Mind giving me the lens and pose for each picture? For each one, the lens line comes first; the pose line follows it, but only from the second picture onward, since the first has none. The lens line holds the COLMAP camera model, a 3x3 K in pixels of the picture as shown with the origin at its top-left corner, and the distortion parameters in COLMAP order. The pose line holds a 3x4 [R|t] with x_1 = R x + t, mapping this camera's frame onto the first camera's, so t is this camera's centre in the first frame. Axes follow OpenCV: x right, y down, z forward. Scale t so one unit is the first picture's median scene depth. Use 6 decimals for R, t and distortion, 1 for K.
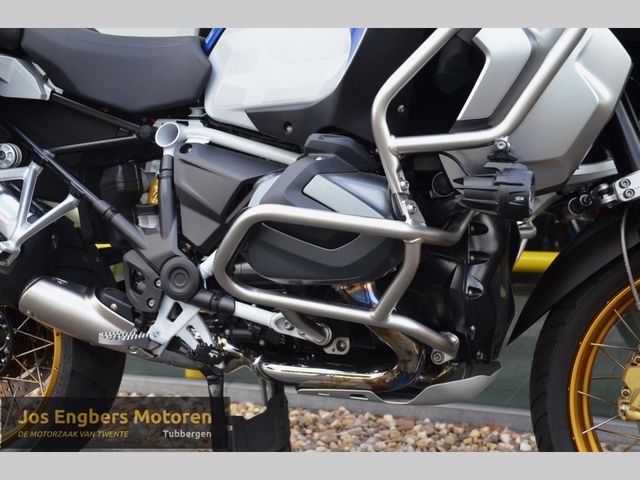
lens RADIAL K [[875.9, 0, 330.8], [0, 875.9, 241.0], [0, 0, 1]] dist [0.119781, 0.041341]
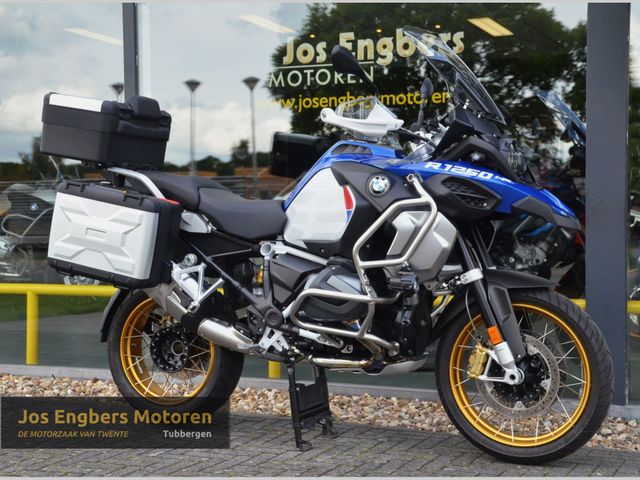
lens RADIAL K [[910.9, 0, 345.0], [0, 910.9, 240.6], [0, 0, 1]] dist [0.041800, 0.080159]
pose [[0.998147, -0.016479, -0.058581, 0.133300], [0.014877, 0.999506, -0.027675, -0.081089], [0.059008, 0.026752, 0.997899, -1.192537]]
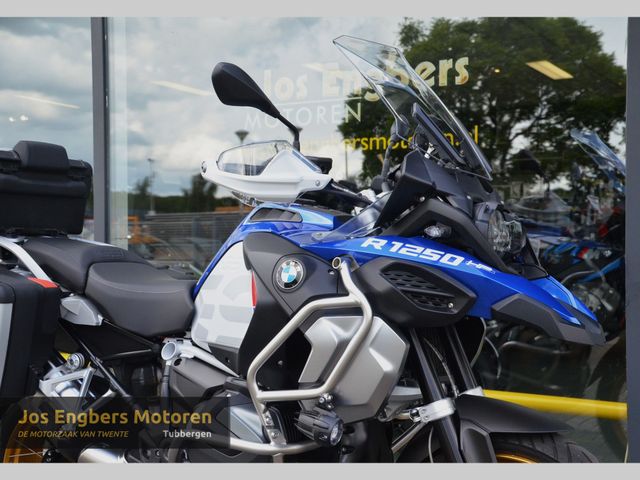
lens RADIAL K [[804.3, 0, 358.2], [0, 804.3, 241.9], [0, 0, 1]] dist [0.031883, 0.052160]
pose [[0.988830, -0.017294, -0.148040, 0.358992], [0.008681, 0.998242, -0.058627, -0.231313], [0.148794, 0.056687, 0.987242, -0.348678]]
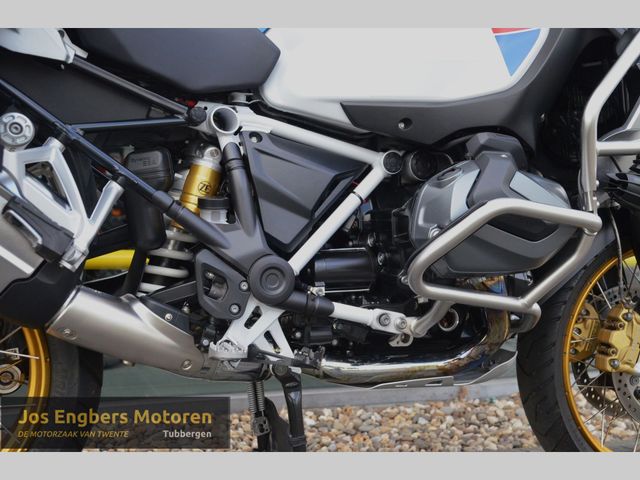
lens RADIAL K [[778.0, 0, 318.6], [0, 778.0, 238.3], [0, 0, 1]] dist [0.063510, 0.050668]
pose [[0.764286, -0.007175, 0.644837, -0.642395], [0.013237, 0.999902, -0.004563, 0.004235], [-0.644741, 0.012024, 0.764306, 0.348217]]
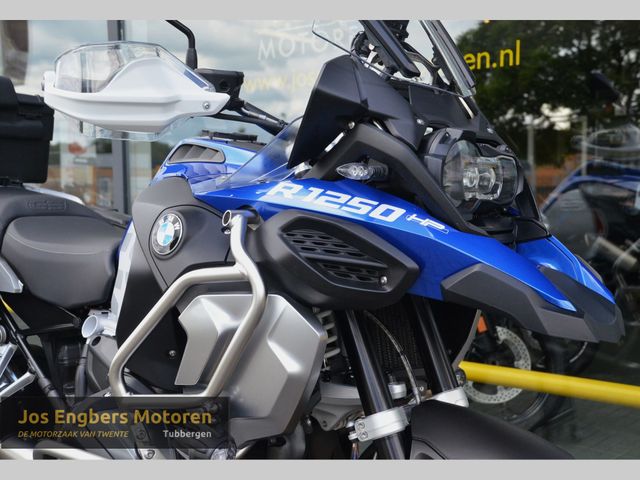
lens RADIAL K [[804.3, 0, 358.2], [0, 804.3, 241.9], [0, 0, 1]] dist [0.031883, 0.052160]
pose [[0.954402, -0.005800, -0.298467, 0.523125], [0.006625, 0.999977, 0.001753, -0.245204], [0.298450, -0.003650, 0.954418, 0.041141]]
